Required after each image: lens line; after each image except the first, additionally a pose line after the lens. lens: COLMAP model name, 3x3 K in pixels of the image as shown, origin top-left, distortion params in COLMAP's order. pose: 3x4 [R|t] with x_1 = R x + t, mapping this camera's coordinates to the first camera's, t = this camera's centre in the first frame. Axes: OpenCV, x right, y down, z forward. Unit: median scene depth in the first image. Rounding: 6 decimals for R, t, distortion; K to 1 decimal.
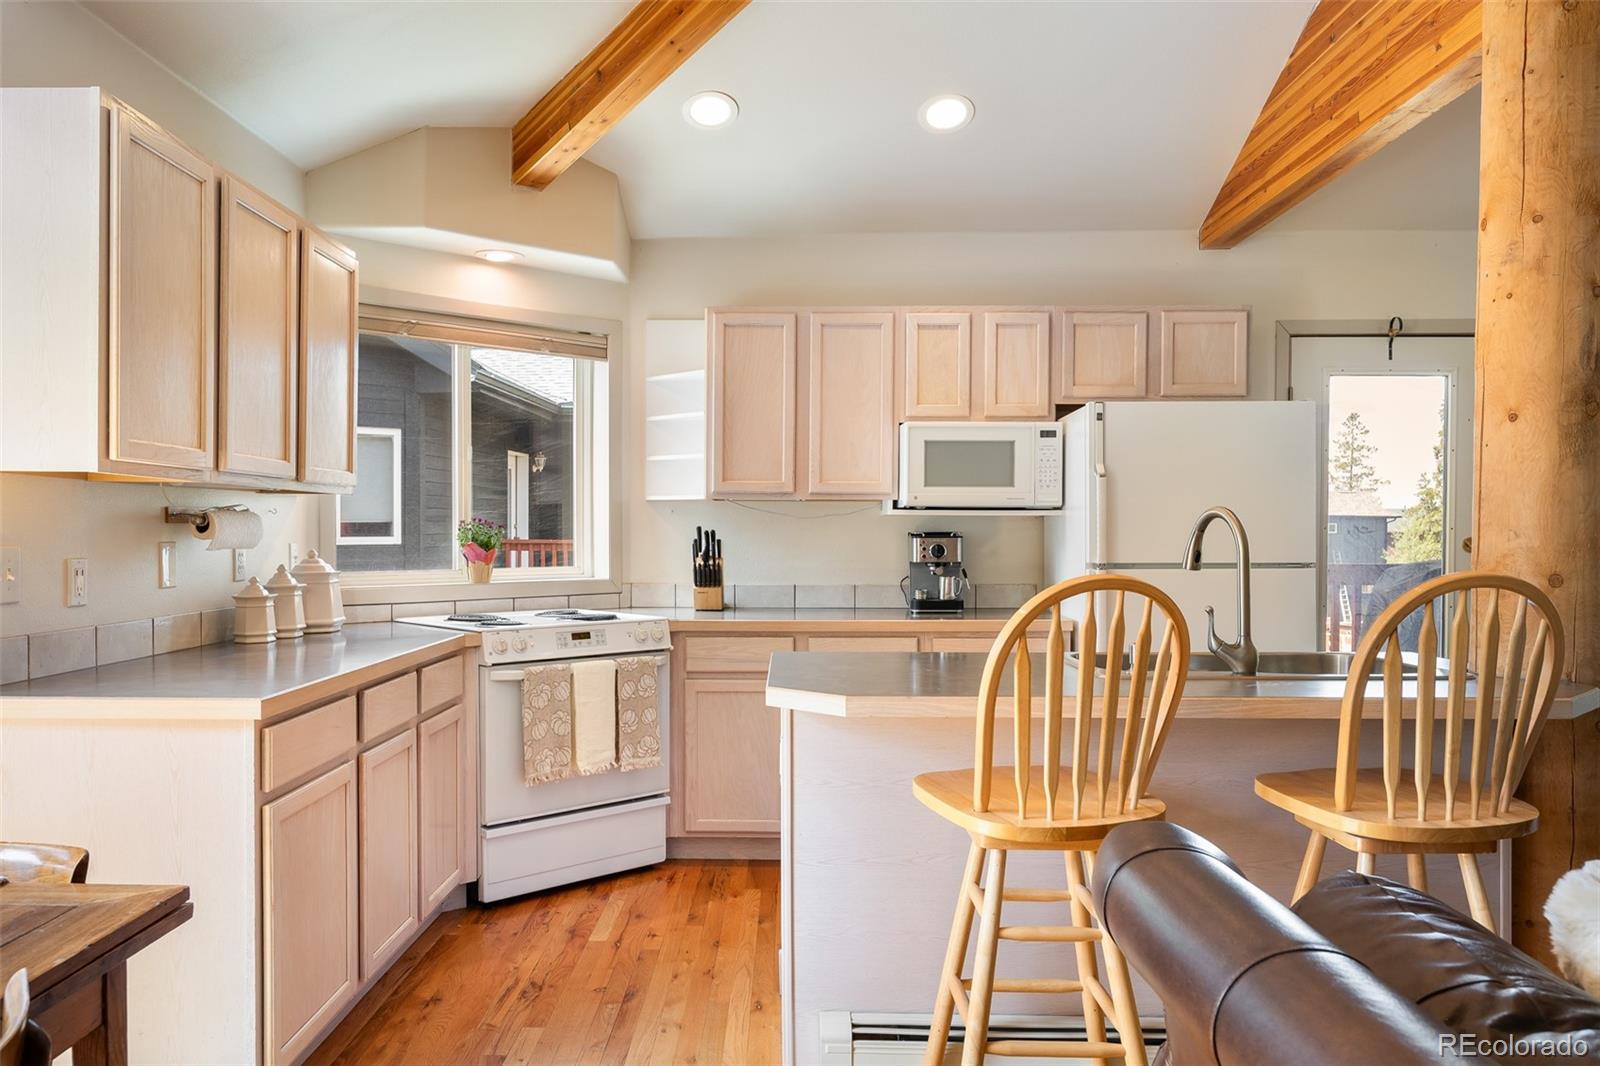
lens RADIAL K [[1175.2, 0, 743.3], [0, 1175.2, 545.3], [0, 0, 1]] dist [-0.004585, 0.002655]
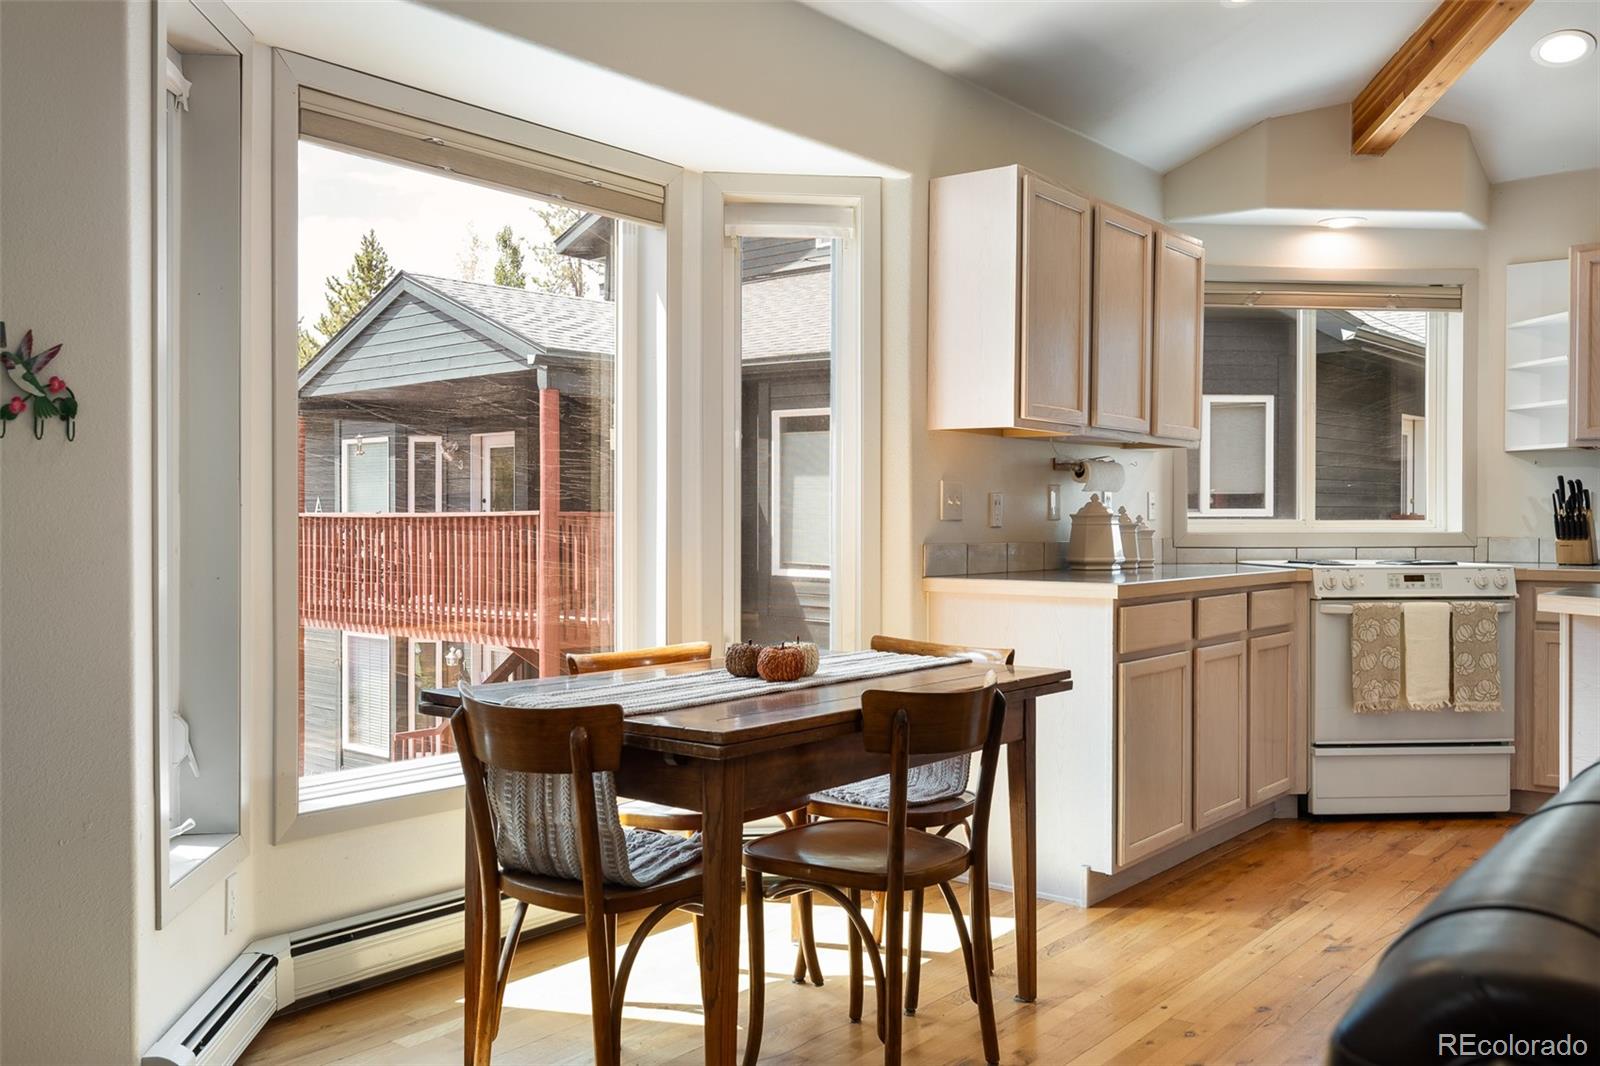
lens RADIAL K [[1363.6, 0, 800.0], [0, 1363.6, 533.0], [0, 0, 1]] dist [-0.003567, 0.004963]
pose [[0.805800, 0.006352, -0.592153, 0.141166], [-0.008071, 0.999967, -0.000256, 0.041874], [0.592132, 0.004986, 0.805825, -0.306129]]
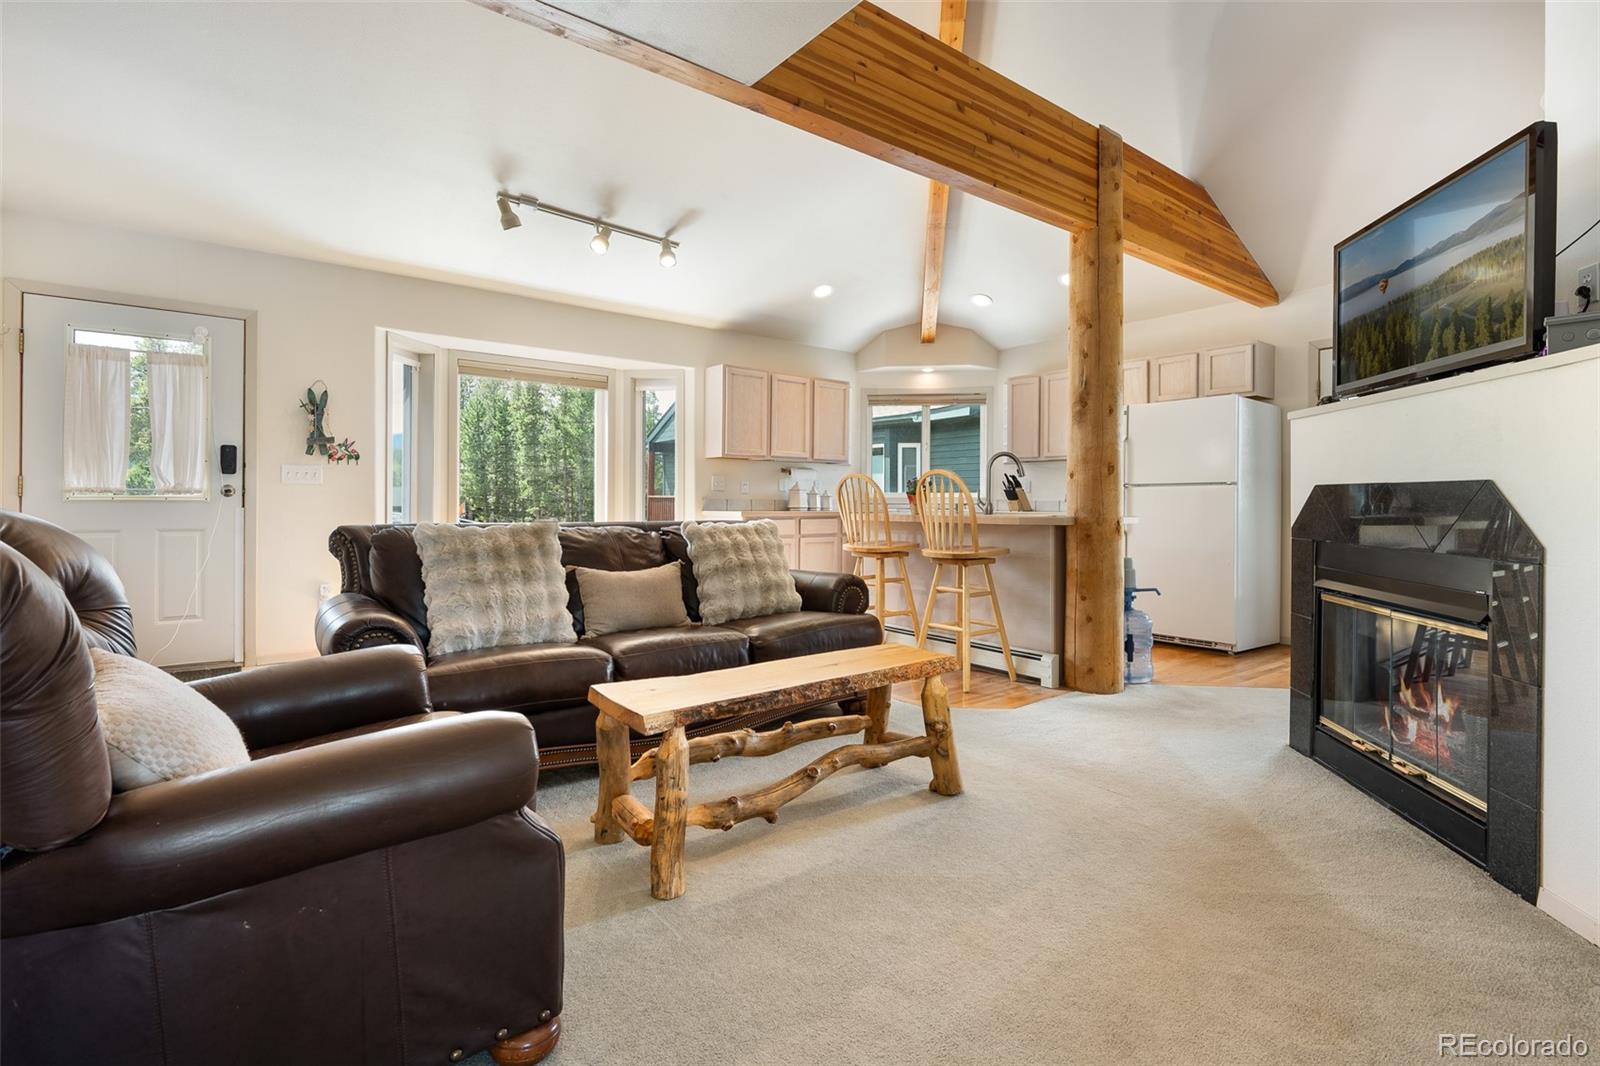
lens RADIAL K [[750.9, 0, 828.2], [0, 750.9, 501.2], [0, 0, 1]] dist [0.000970, -0.000121]
pose [[0.656615, 0.000192, -0.754226, 0.984123], [-0.013104, 0.999852, -0.011154, 0.068720], [0.754112, 0.017207, 0.656520, -0.261273]]
